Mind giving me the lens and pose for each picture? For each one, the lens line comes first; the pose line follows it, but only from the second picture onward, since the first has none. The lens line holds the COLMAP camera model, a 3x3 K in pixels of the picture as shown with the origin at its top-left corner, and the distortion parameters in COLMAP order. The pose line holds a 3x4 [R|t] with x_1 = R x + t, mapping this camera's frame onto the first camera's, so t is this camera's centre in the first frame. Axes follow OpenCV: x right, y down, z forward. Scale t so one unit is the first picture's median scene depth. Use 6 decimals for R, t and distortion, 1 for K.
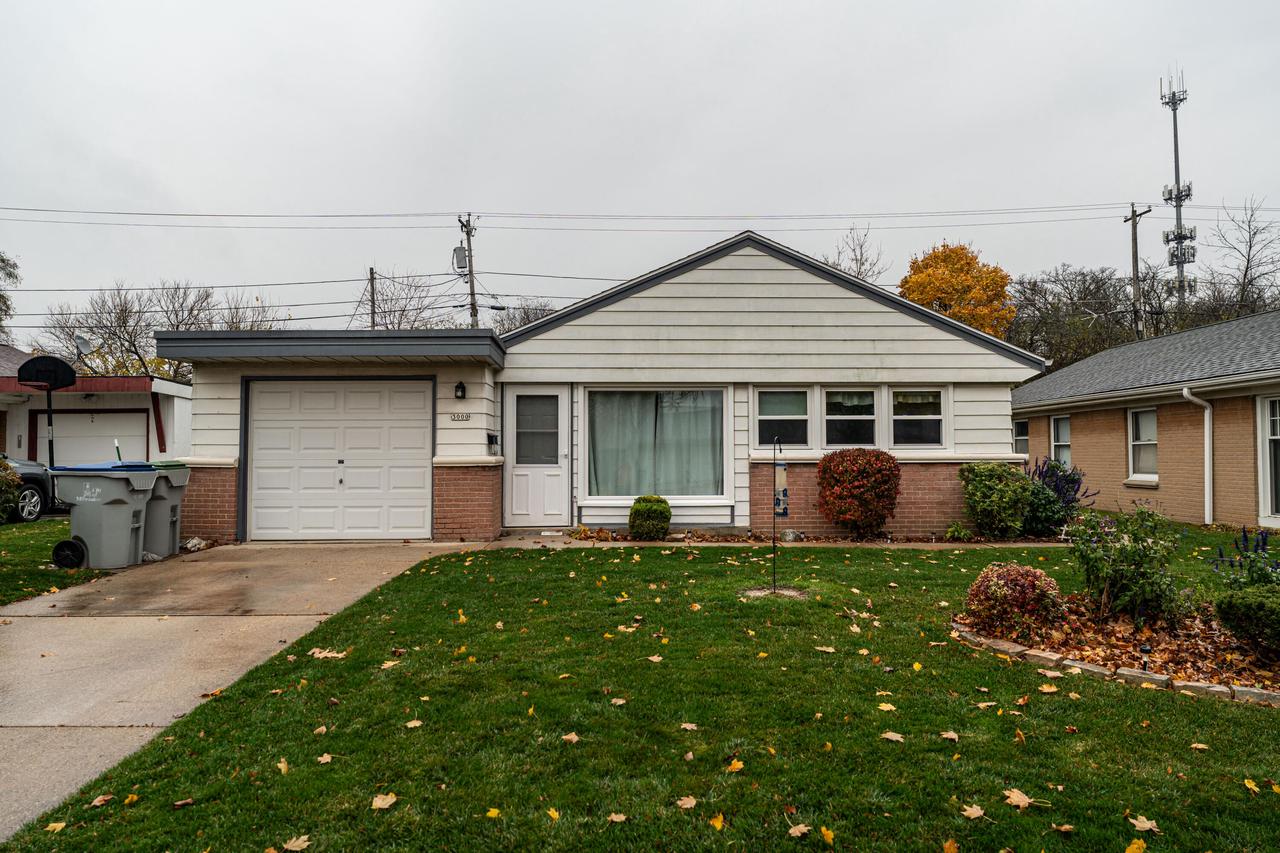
lens RADIAL K [[806.6, 0, 640.8], [0, 806.6, 426.9], [0, 0, 1]] dist [-0.002050, -0.002754]
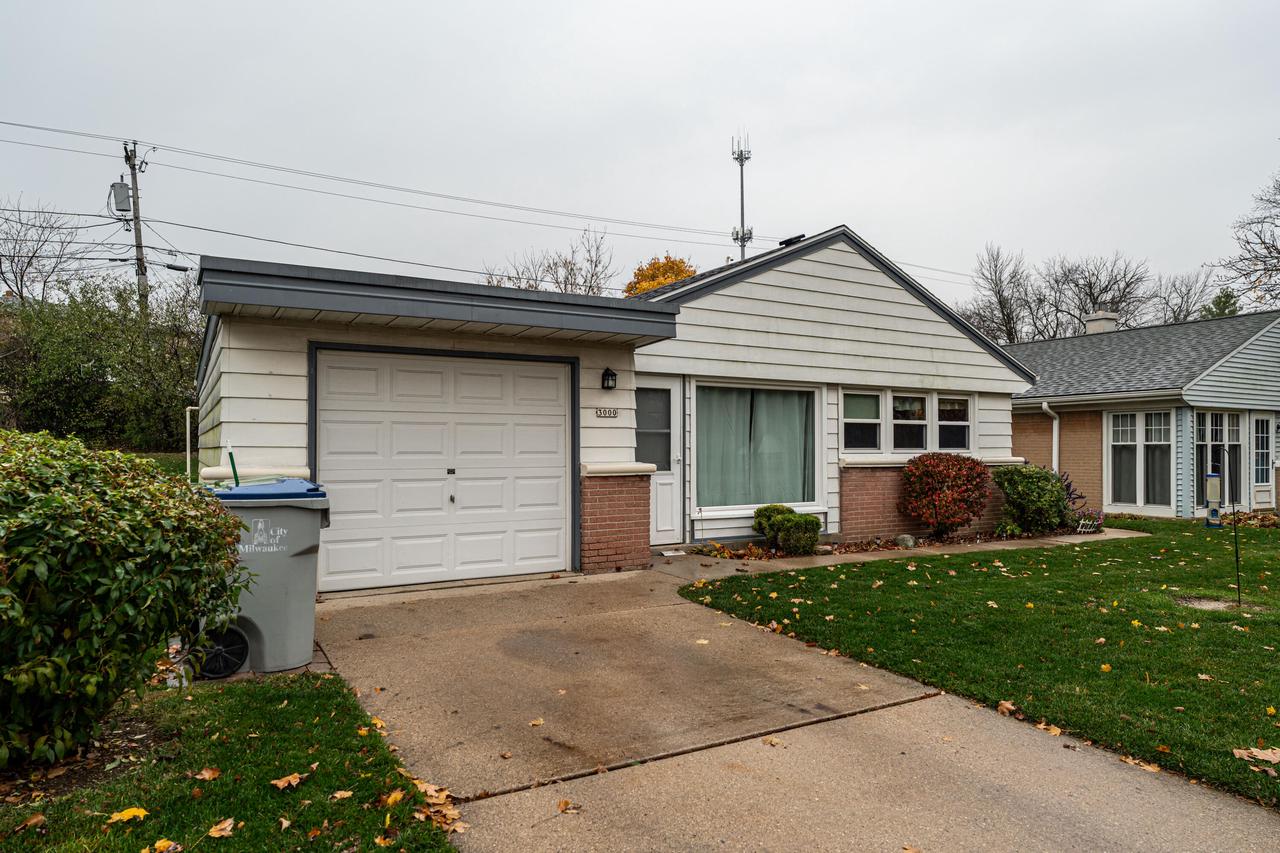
lens RADIAL K [[791.2, 0, 644.8], [0, 791.2, 439.7], [0, 0, 1]] dist [0.001812, 0.001300]
pose [[0.872632, 0.008566, 0.488302, -0.527733], [-0.019748, 0.999647, 0.017754, -0.000509], [-0.487978, -0.025136, 0.872494, 0.288089]]
